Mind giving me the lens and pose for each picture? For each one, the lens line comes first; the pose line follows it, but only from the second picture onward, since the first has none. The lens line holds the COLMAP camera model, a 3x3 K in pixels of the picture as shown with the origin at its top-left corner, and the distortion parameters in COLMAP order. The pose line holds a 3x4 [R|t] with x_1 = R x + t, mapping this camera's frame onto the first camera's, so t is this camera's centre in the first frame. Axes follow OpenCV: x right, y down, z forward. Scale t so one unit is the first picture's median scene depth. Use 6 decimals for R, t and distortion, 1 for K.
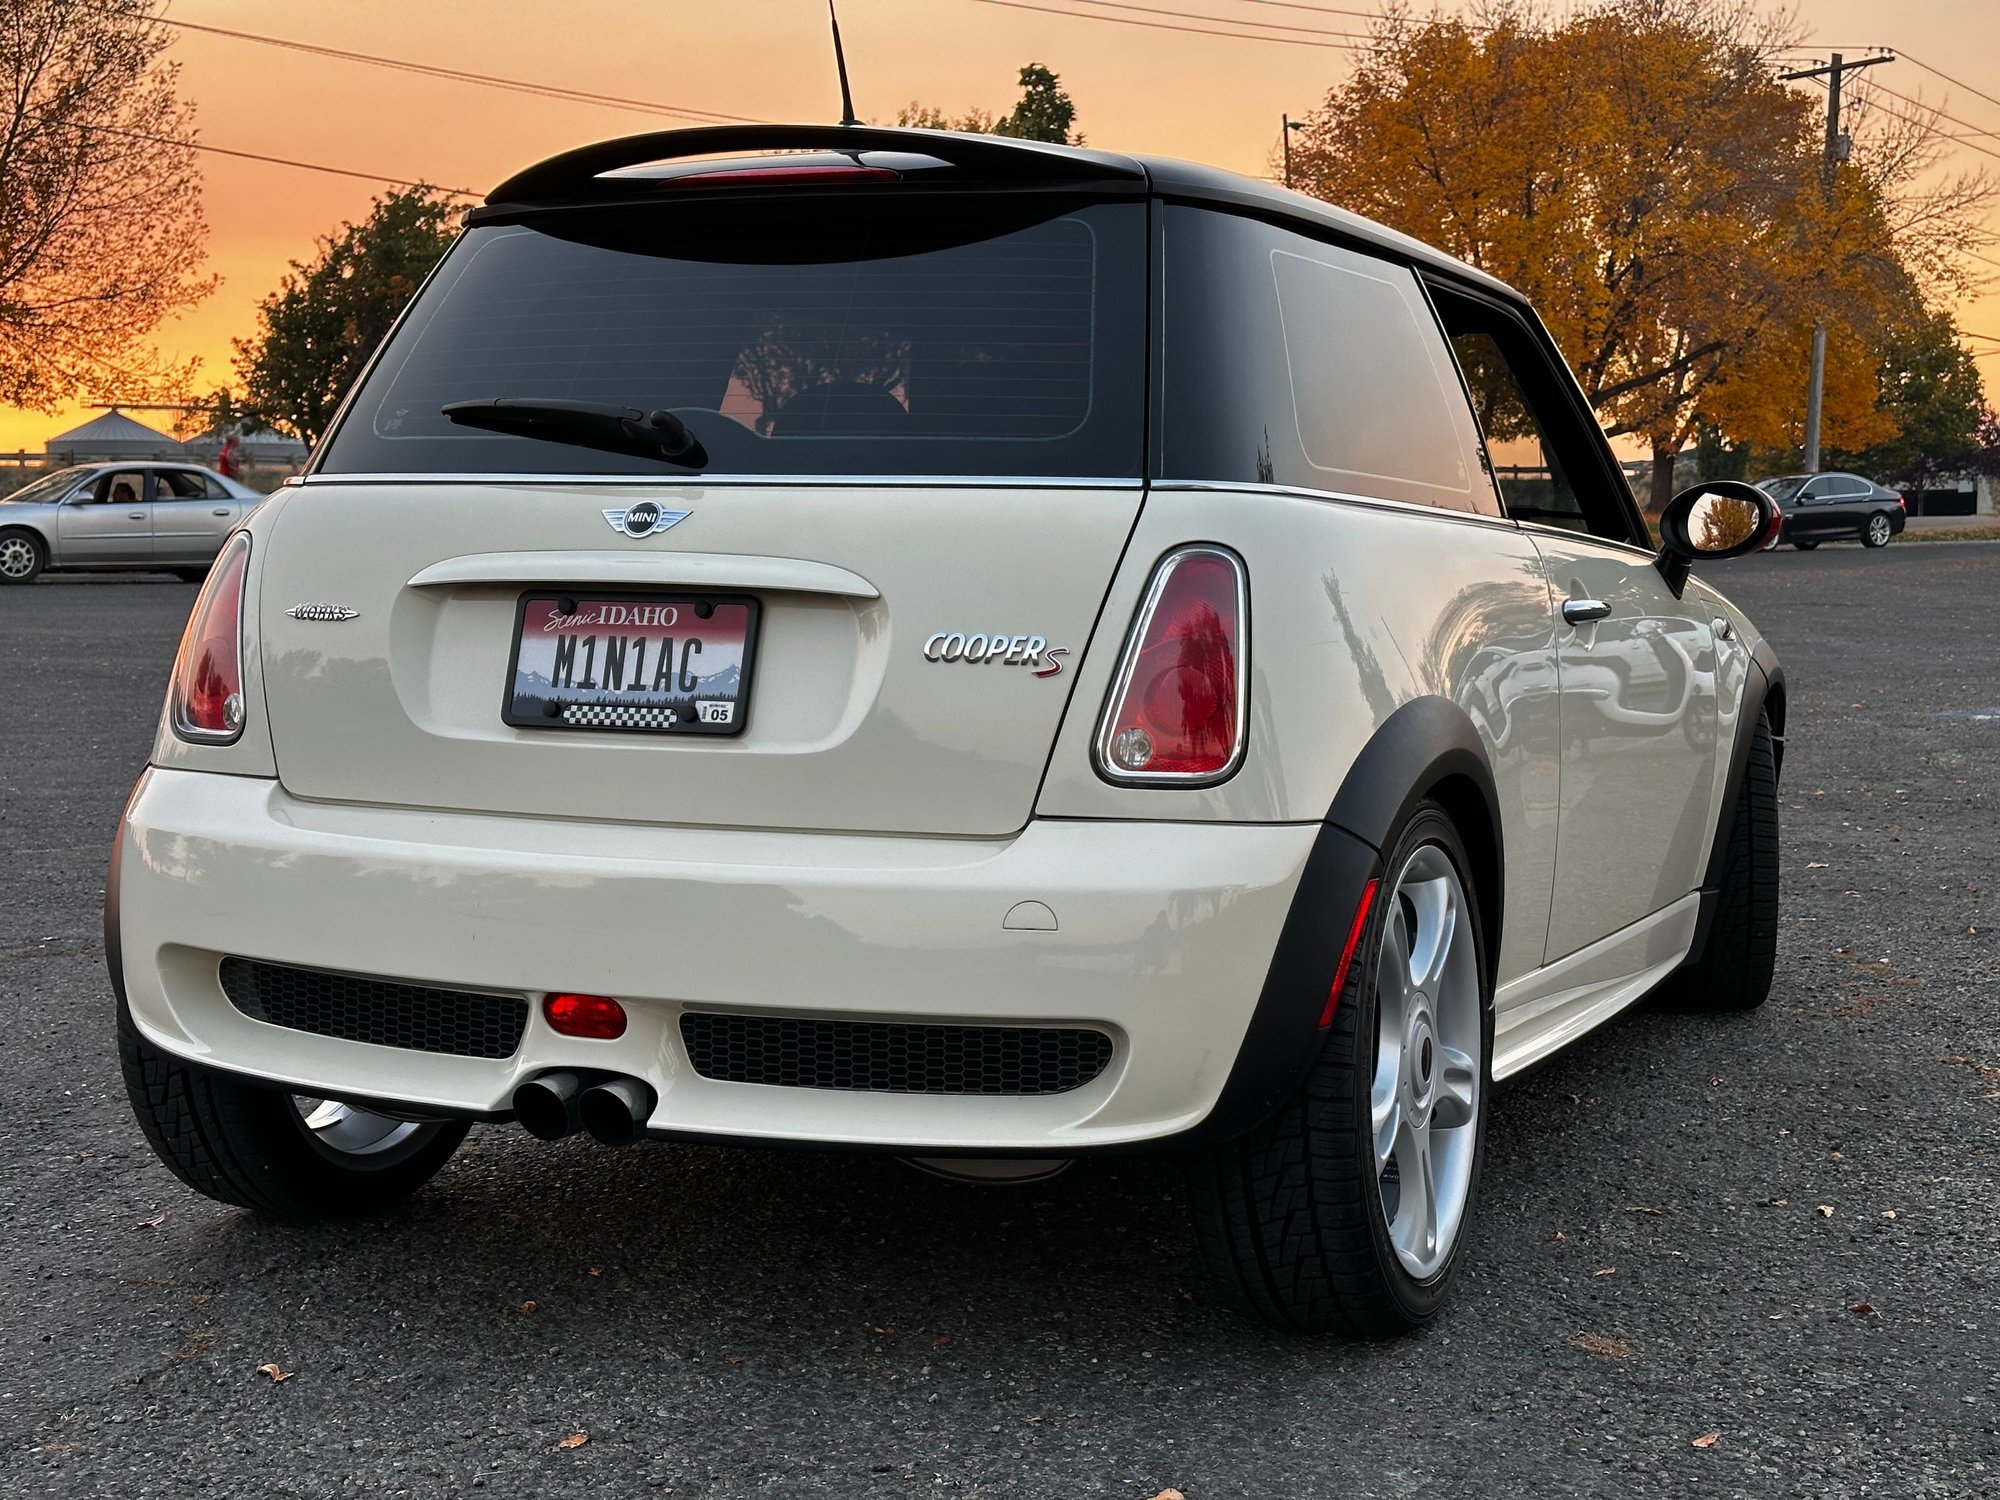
lens RADIAL K [[2964.7, 0, 986.9], [0, 2964.7, 744.2], [0, 0, 1]] dist [0.120508, -0.164817]
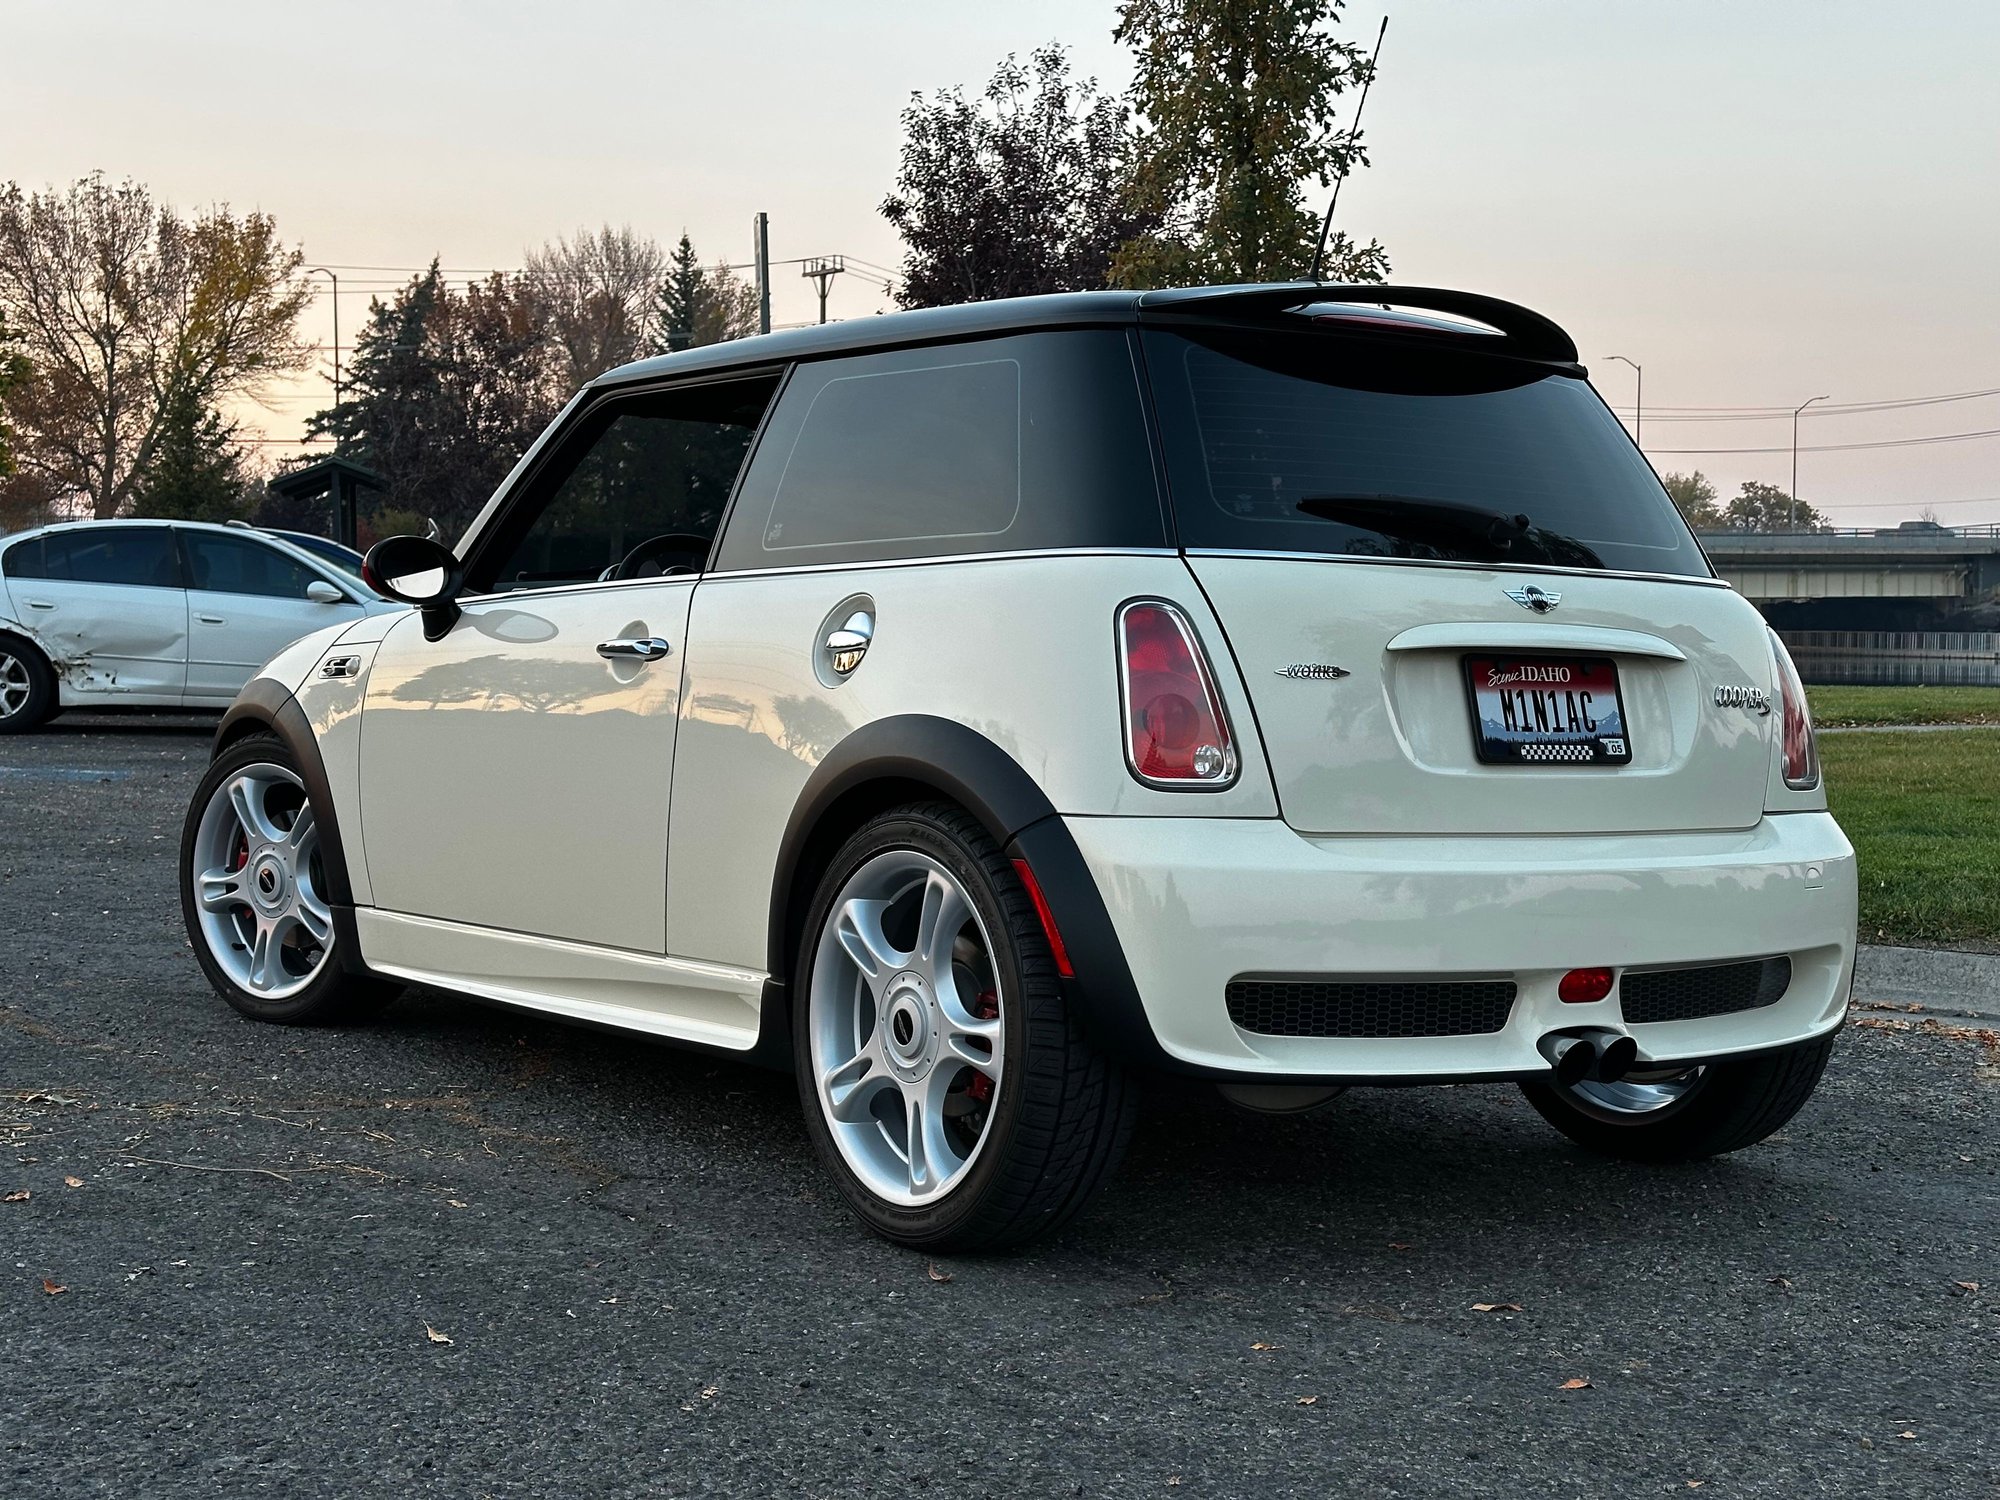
lens RADIAL K [[2955.7, 0, 994.1], [0, 2955.7, 728.0], [0, 0, 1]] dist [0.139476, -0.258452]
pose [[0.505979, -0.014198, 0.862429, -1.348448], [0.040282, 0.999163, -0.007184, -0.020361], [-0.861604, 0.038376, 0.506128, 0.557816]]
